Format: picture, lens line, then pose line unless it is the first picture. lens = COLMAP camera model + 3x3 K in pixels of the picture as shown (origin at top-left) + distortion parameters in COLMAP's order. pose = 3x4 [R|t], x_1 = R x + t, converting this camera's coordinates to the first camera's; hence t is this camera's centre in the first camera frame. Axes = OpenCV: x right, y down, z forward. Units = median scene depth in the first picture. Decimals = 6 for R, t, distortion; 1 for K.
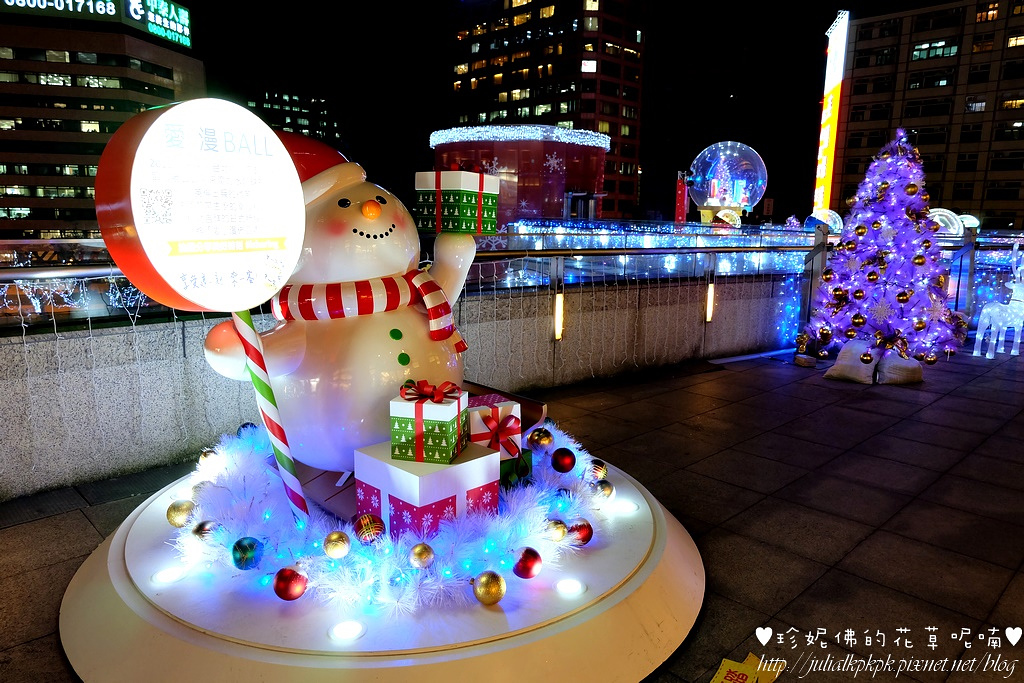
lens RADIAL K [[708.8, 0, 511.7], [0, 708.8, 344.8], [0, 0, 1]] dist [-0.032074, 0.016888]
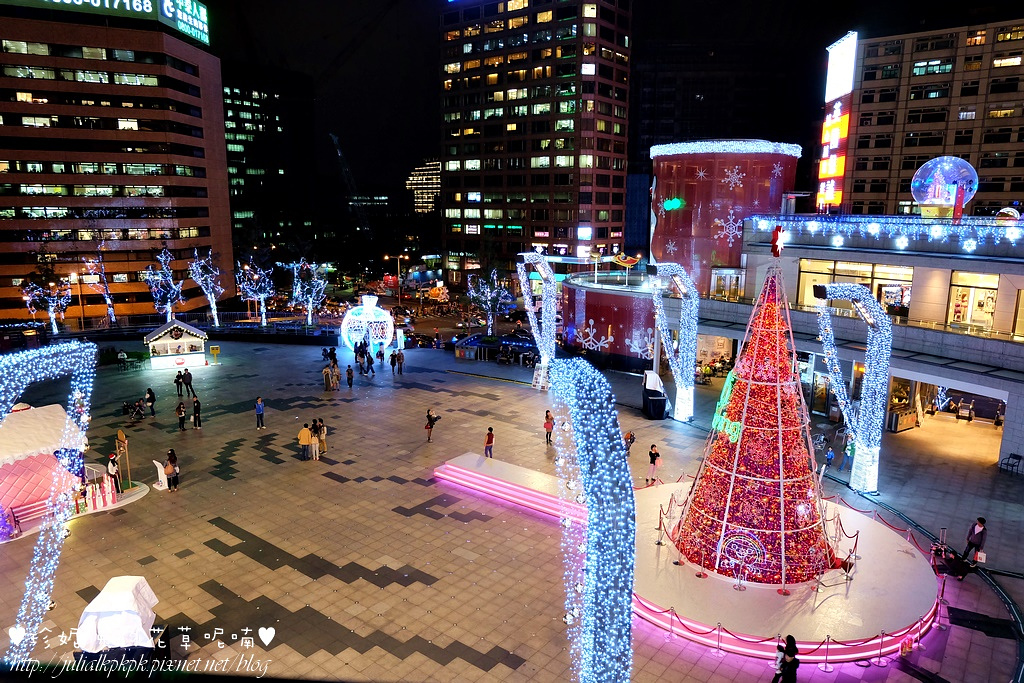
lens RADIAL K [[708.8, 0, 513.1], [0, 708.8, 343.0], [0, 0, 1]] dist [-0.032074, 0.016888]
pose [[0.988966, -0.039112, 0.142888, -0.213861], [0.037808, 0.999215, 0.011831, 0.006916], [-0.143239, -0.006298, 0.989668, -0.063676]]
